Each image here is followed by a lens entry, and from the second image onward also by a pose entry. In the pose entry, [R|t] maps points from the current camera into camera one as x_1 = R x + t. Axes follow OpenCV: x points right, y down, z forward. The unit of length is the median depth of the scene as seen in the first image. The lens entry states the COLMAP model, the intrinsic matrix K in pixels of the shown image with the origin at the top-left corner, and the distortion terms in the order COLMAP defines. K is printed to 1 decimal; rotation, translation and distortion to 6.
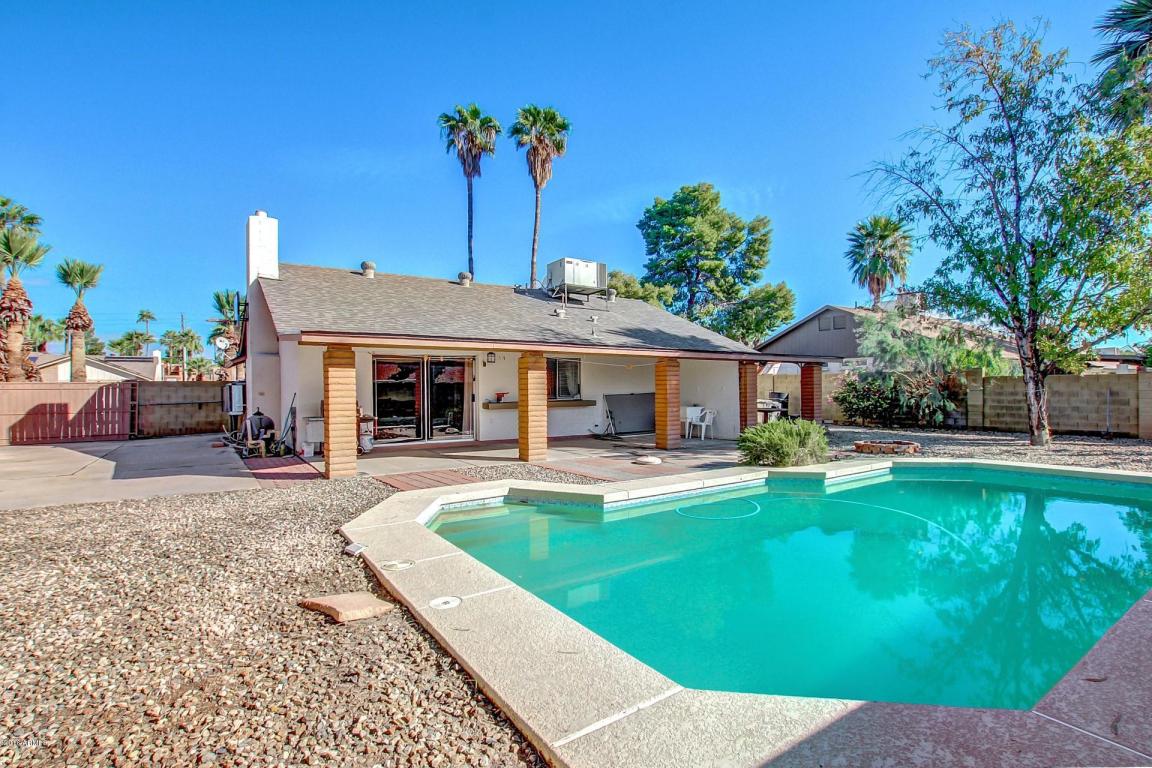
lens RADIAL K [[545.4, 0, 576.0], [0, 545.4, 384.0], [0, 0, 1]] dist [-0.018259, 0.000680]
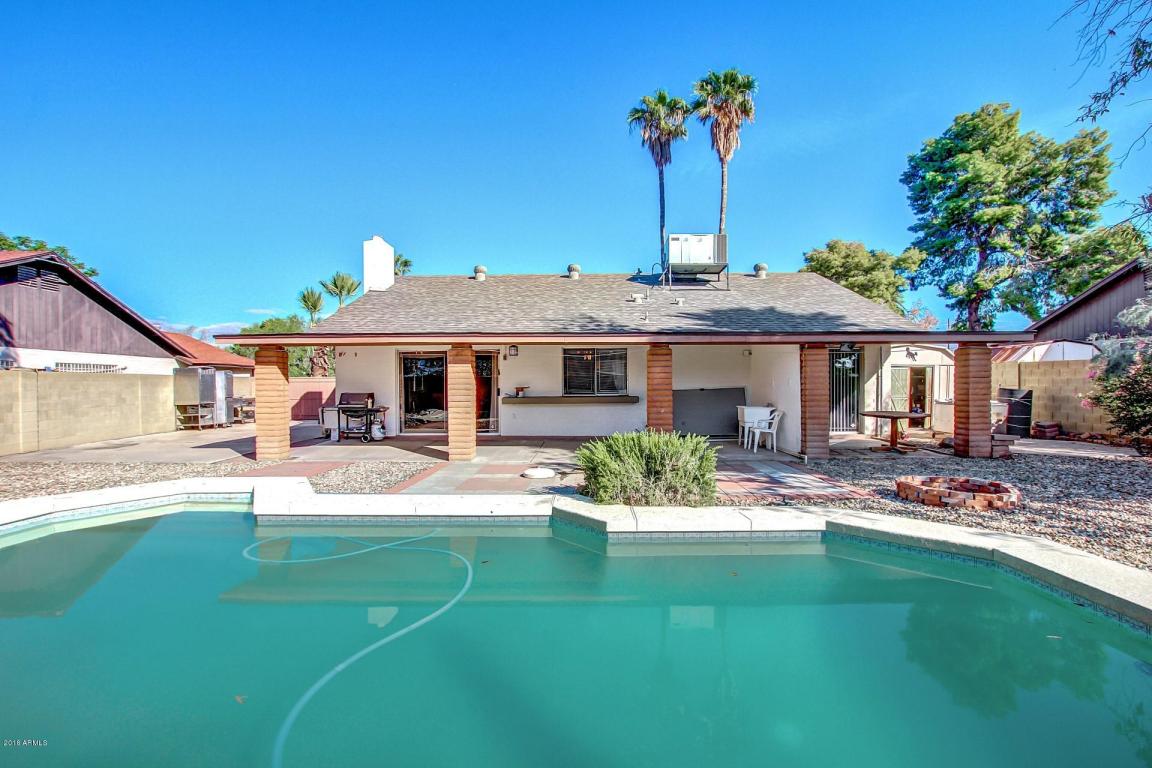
lens RADIAL K [[521.4, 0, 576.0], [0, 521.4, 384.0], [0, 0, 1]] dist [-0.017867, -0.000084]
pose [[0.832025, 0.004608, -0.554720, 0.179841], [0.004558, 0.999875, 0.015141, -0.001045], [0.554720, -0.015126, 0.831900, 0.114334]]
